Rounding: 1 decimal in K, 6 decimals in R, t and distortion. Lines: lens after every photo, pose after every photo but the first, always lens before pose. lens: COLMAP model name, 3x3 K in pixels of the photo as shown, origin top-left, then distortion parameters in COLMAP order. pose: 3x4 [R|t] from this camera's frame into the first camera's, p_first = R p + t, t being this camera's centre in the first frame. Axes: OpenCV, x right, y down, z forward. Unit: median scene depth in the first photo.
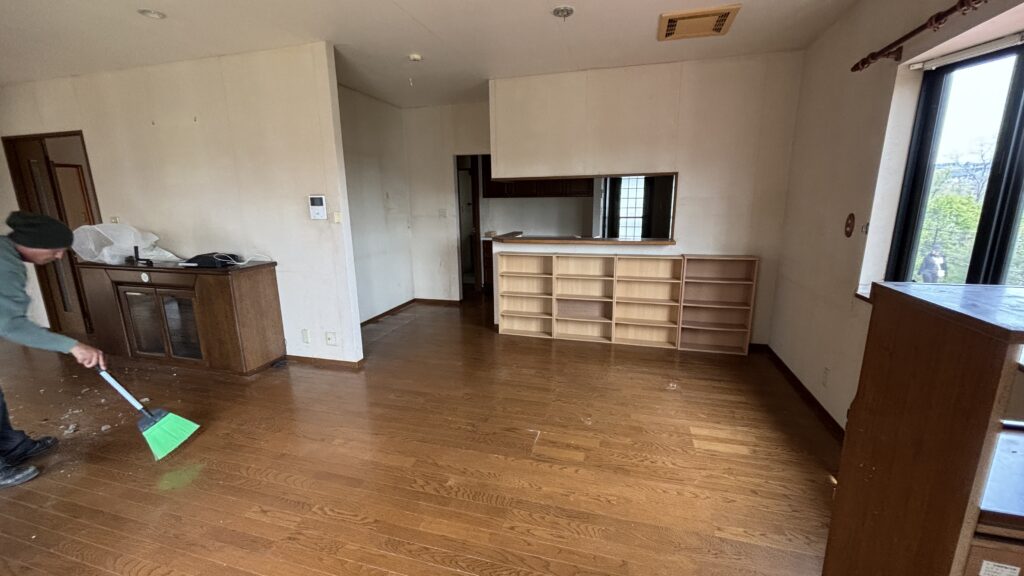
lens RADIAL K [[412.4, 0, 512.1], [0, 412.4, 289.5], [0, 0, 1]] dist [-0.001544, -0.000126]
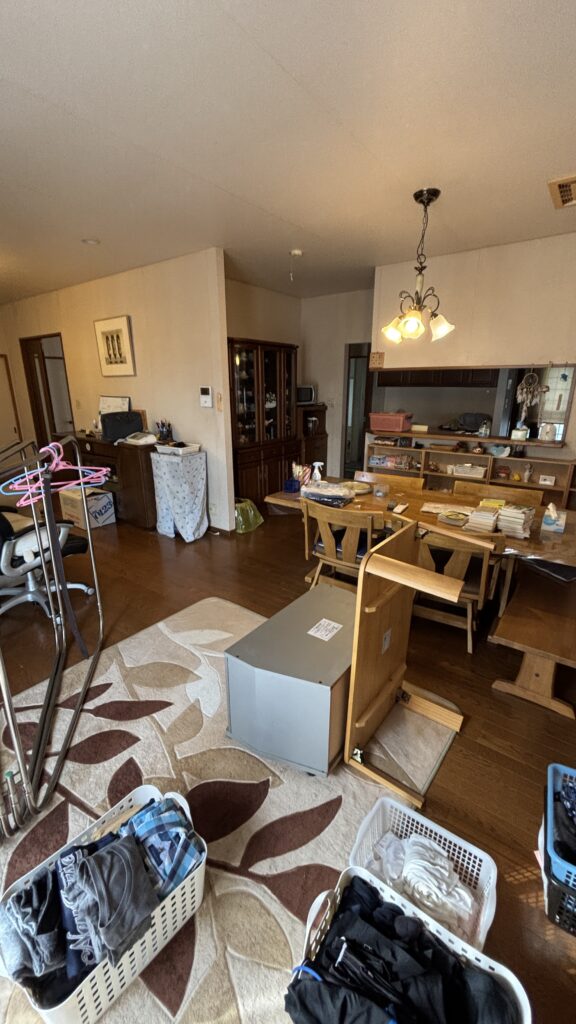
lens RADIAL K [[412.4, 0, 288.4], [0, 412.4, 512.4], [0, 0, 1]] dist [-0.001544, -0.000126]
pose [[0.936590, 0.114454, -0.331209, 0.171295], [-0.085213, 0.991174, 0.101549, -0.011036], [0.339908, -0.066886, 0.938077, -0.040011]]
